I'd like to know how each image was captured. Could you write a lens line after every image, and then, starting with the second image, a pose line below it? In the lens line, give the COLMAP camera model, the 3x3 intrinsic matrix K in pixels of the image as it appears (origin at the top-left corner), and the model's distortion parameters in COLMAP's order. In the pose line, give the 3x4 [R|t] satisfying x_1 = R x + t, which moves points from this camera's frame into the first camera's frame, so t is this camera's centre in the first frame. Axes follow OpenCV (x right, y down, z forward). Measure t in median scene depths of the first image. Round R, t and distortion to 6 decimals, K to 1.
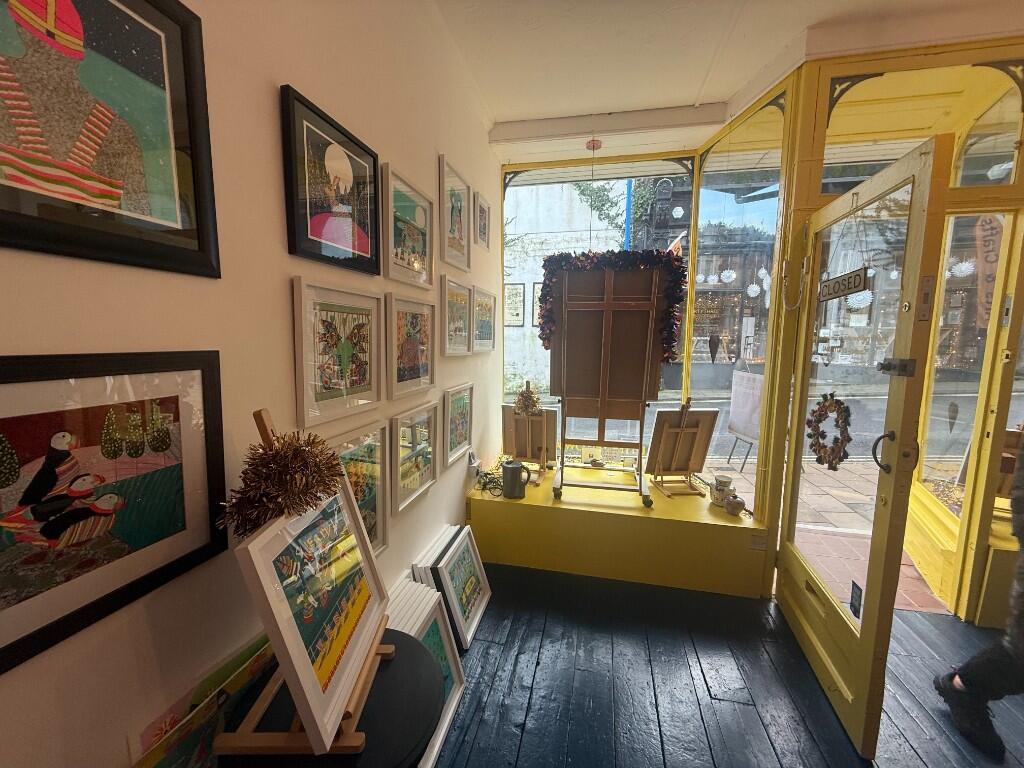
lens RADIAL K [[410.0, 0, 511.1], [0, 410.0, 383.7], [0, 0, 1]] dist [-0.002759, -0.000400]
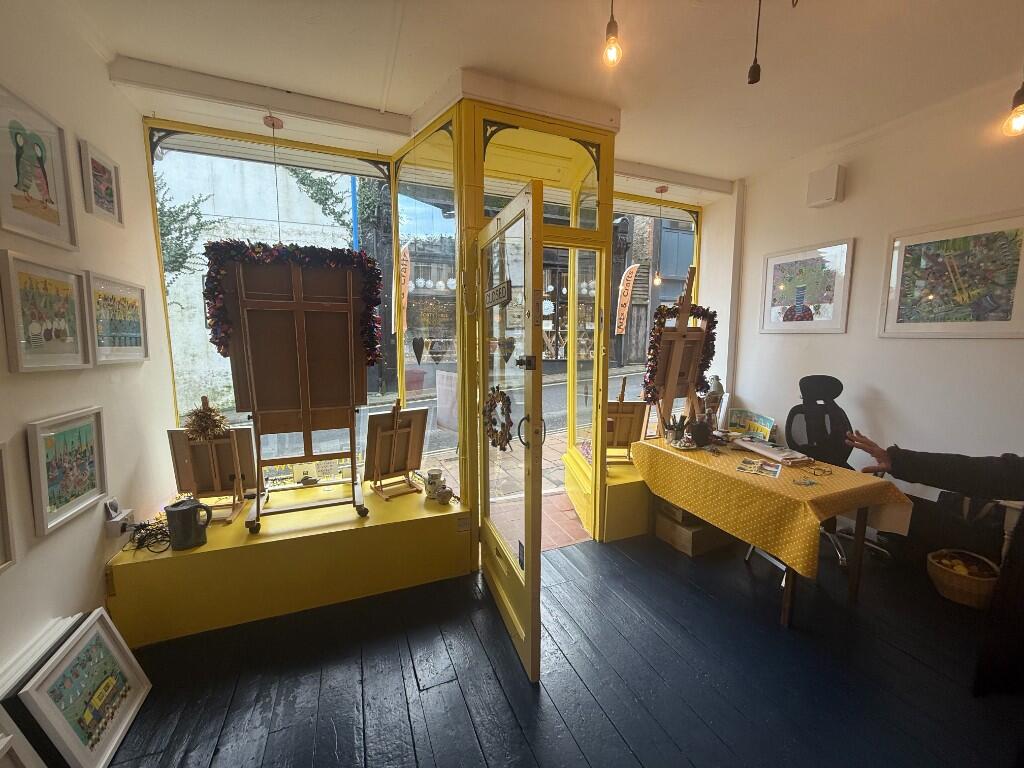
lens RADIAL K [[410.0, 0, 514.0], [0, 410.0, 383.2], [0, 0, 1]] dist [-0.002759, -0.000400]
pose [[0.820285, -0.070499, 0.567593, 0.100231], [0.074346, 0.997098, 0.016402, -0.000627], [-0.567102, 0.028744, 0.823146, -0.001348]]
